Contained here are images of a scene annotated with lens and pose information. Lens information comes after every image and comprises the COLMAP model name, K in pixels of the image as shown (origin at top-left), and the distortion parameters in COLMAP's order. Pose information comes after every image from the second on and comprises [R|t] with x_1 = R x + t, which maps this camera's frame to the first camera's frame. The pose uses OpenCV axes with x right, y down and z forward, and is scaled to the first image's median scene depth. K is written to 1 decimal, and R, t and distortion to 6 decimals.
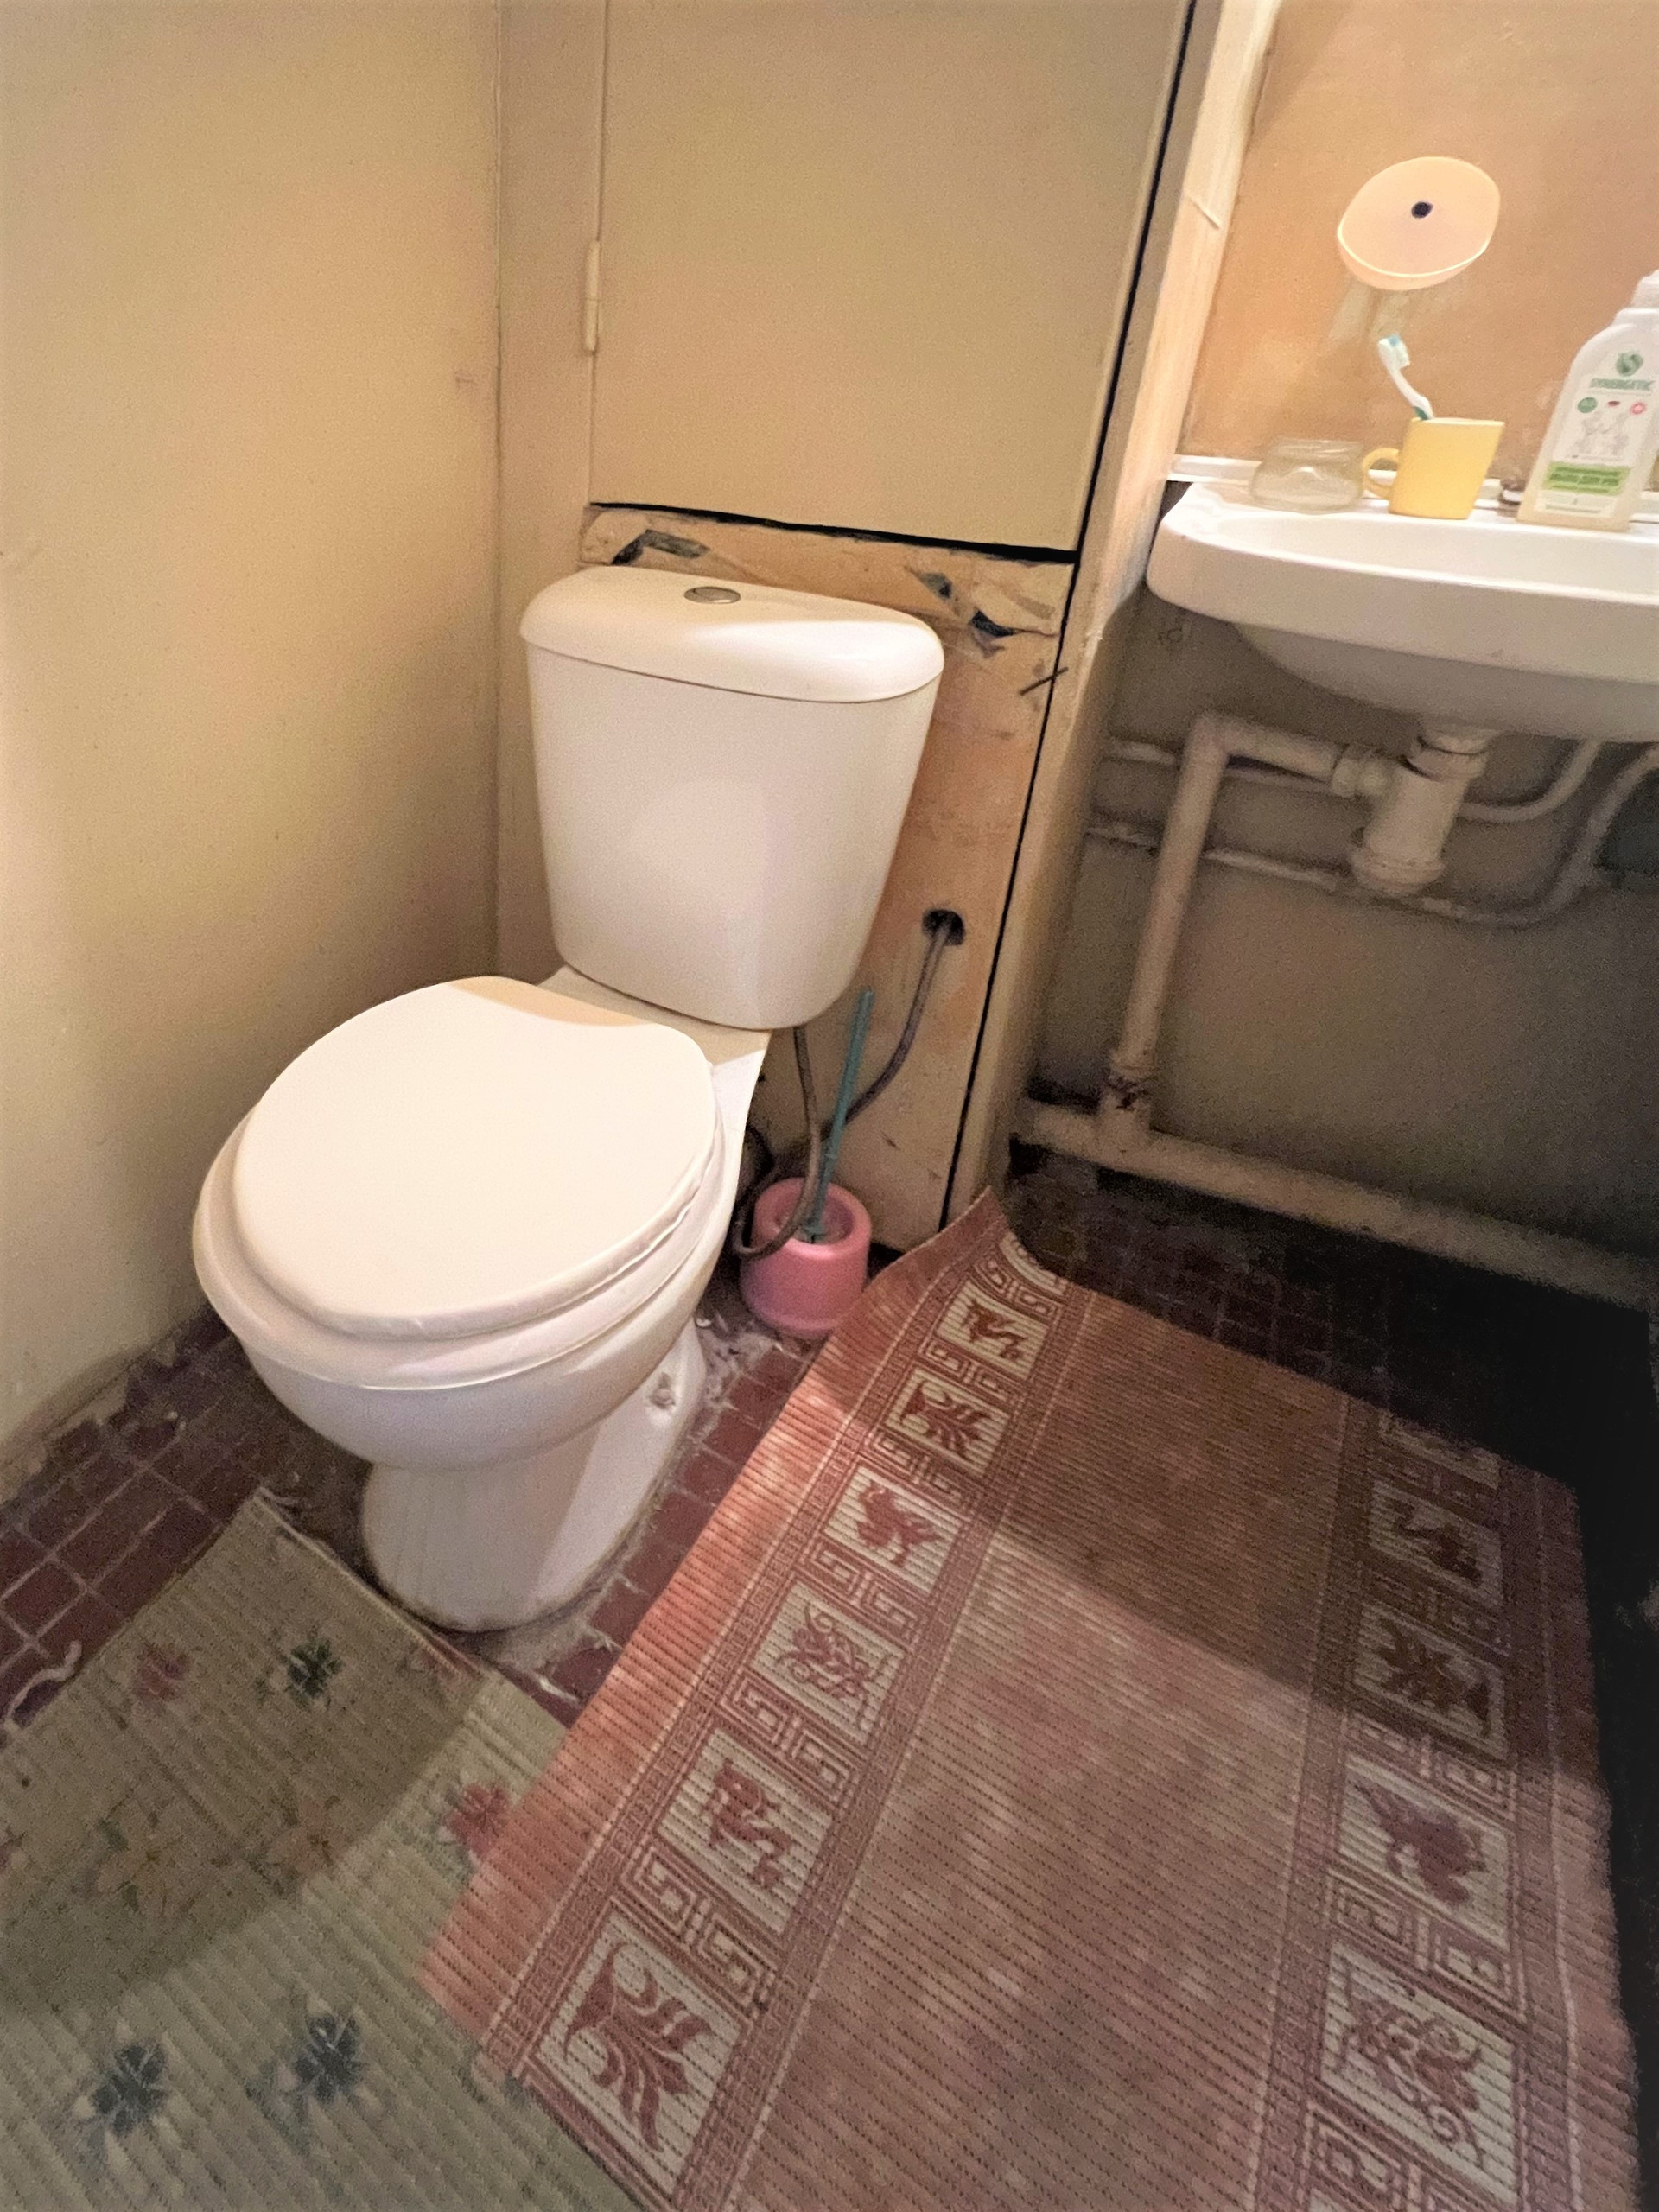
lens RADIAL K [[880.8, 0, 941.2], [0, 880.8, 1028.3], [0, 0, 1]] dist [-0.001081, 0.000186]
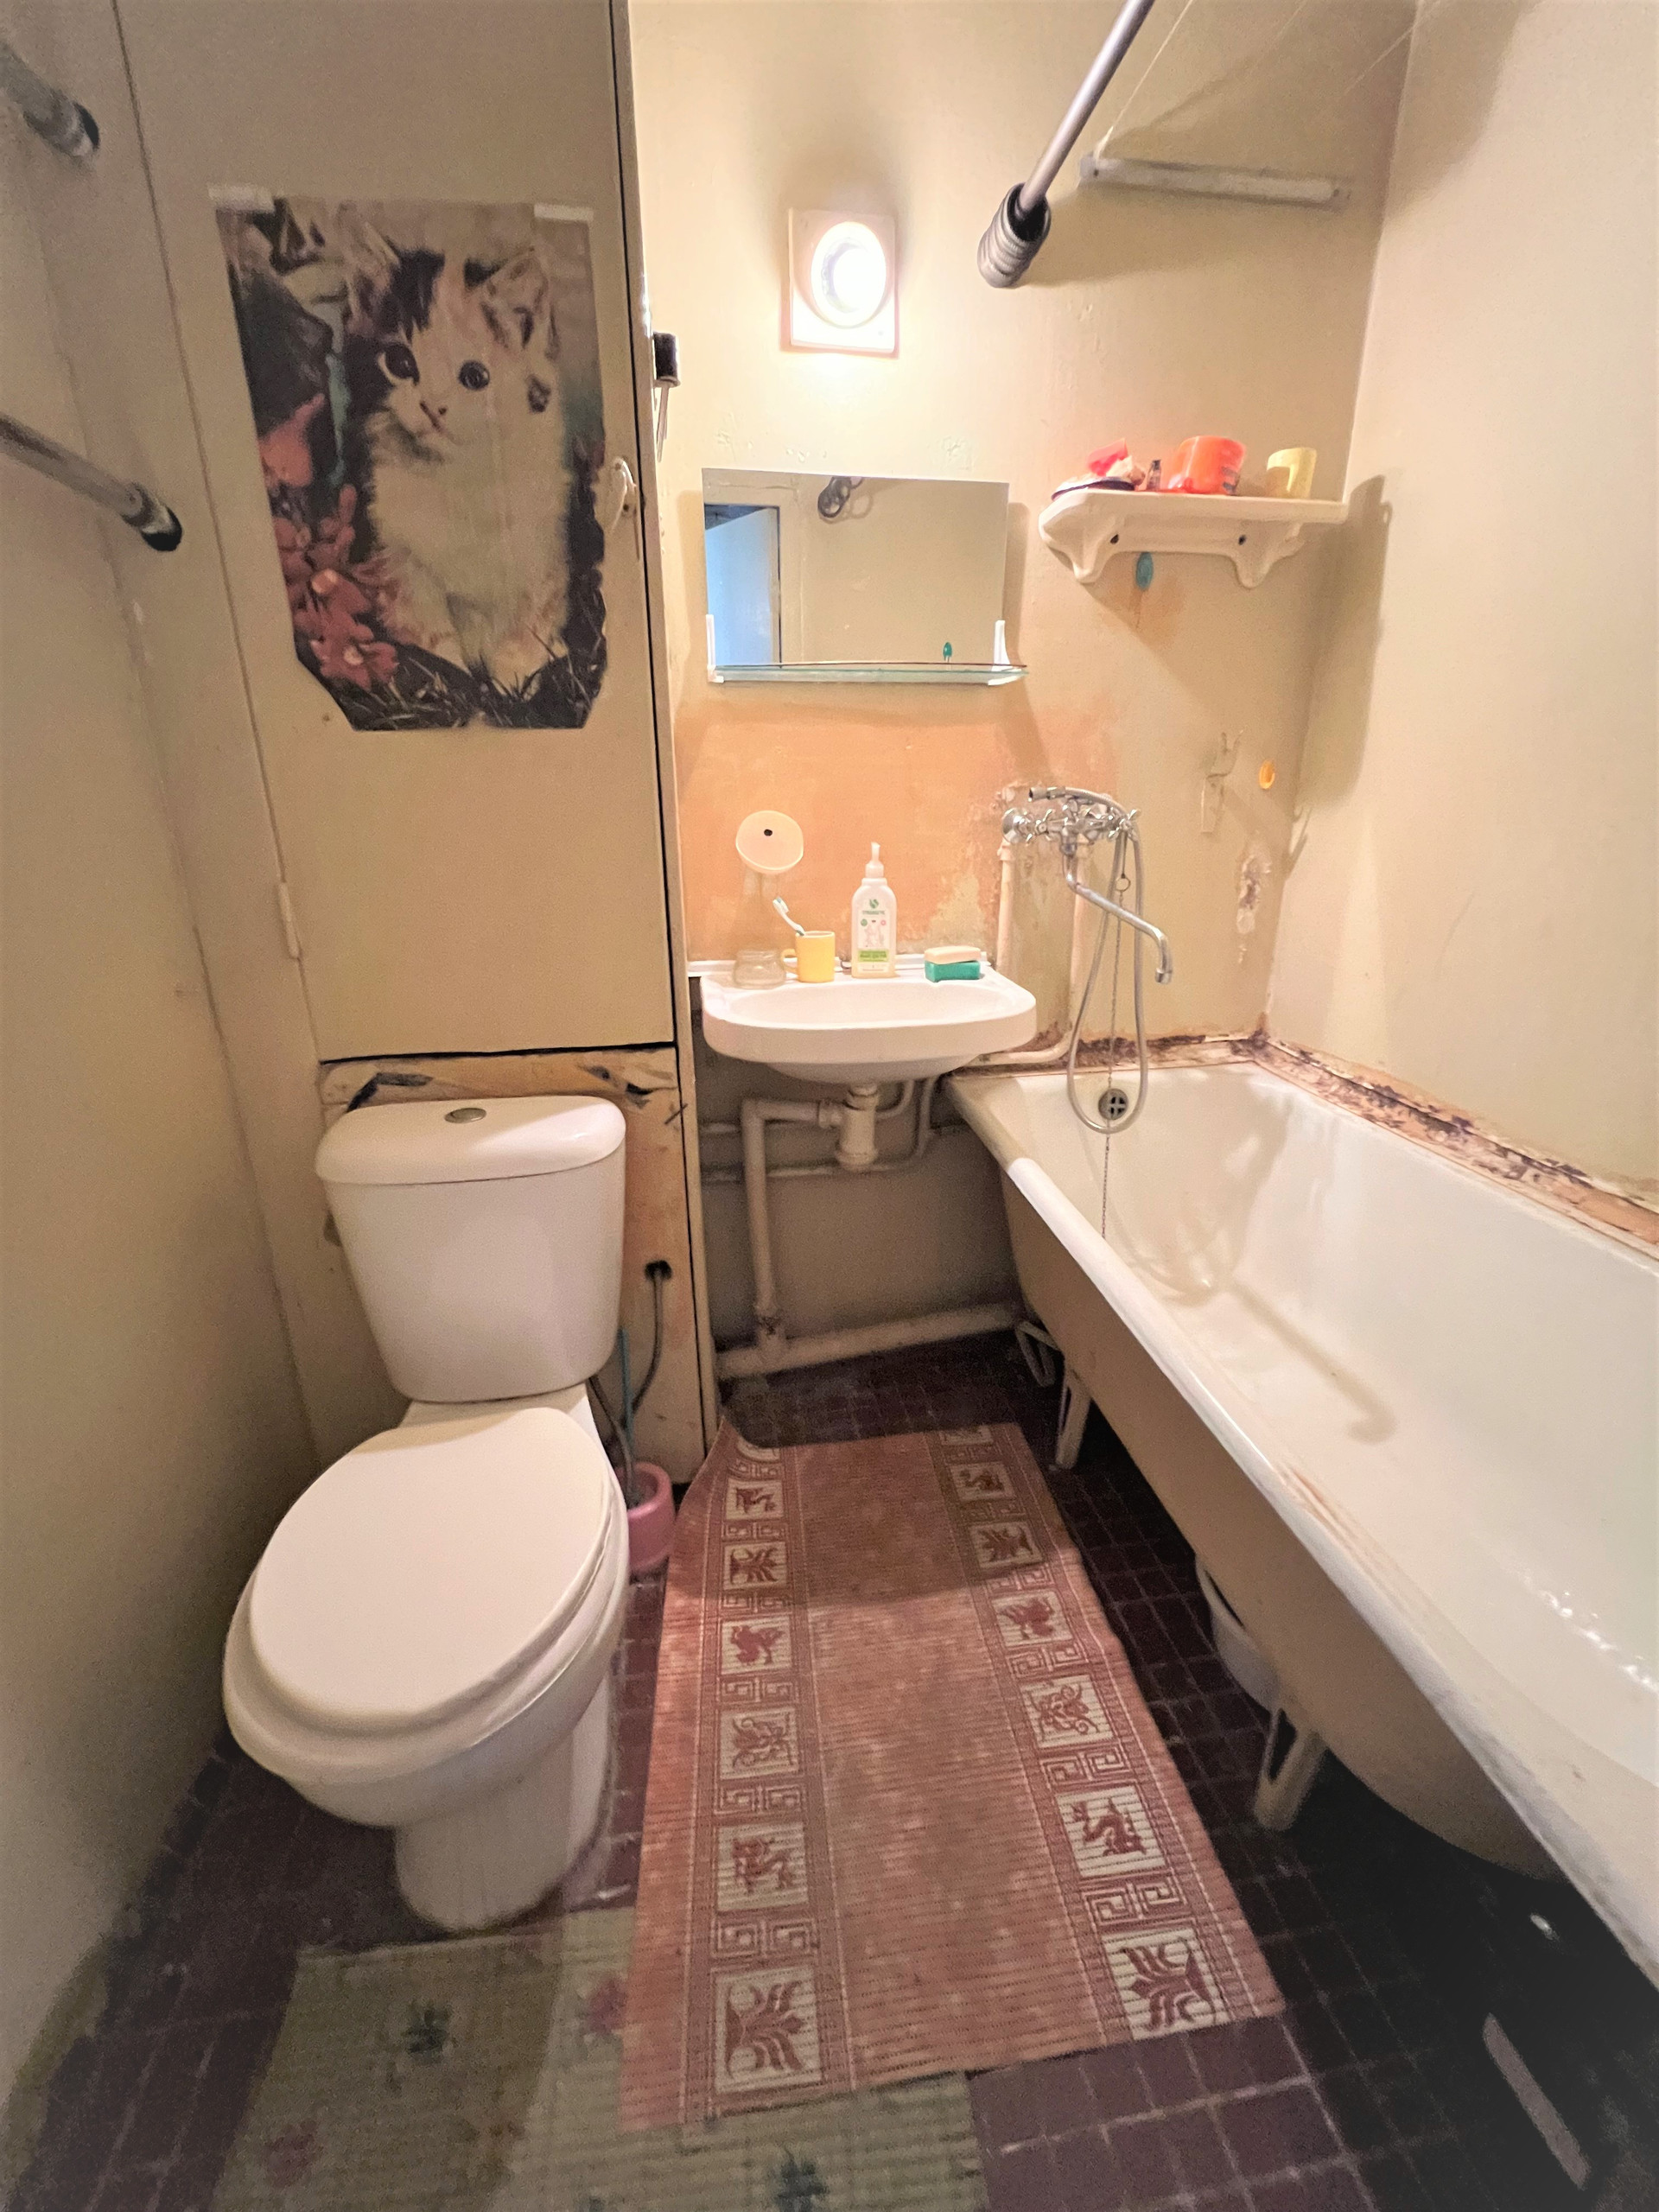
lens RADIAL K [[880.8, 0, 842.5], [0, 880.8, 1110.0], [0, 0, 1]] dist [-0.001081, 0.000186]
pose [[0.749501, -0.245863, 0.614654, -0.679437], [0.305908, 0.952029, 0.007794, -0.316242], [-0.587085, 0.182186, 0.788758, -0.519549]]
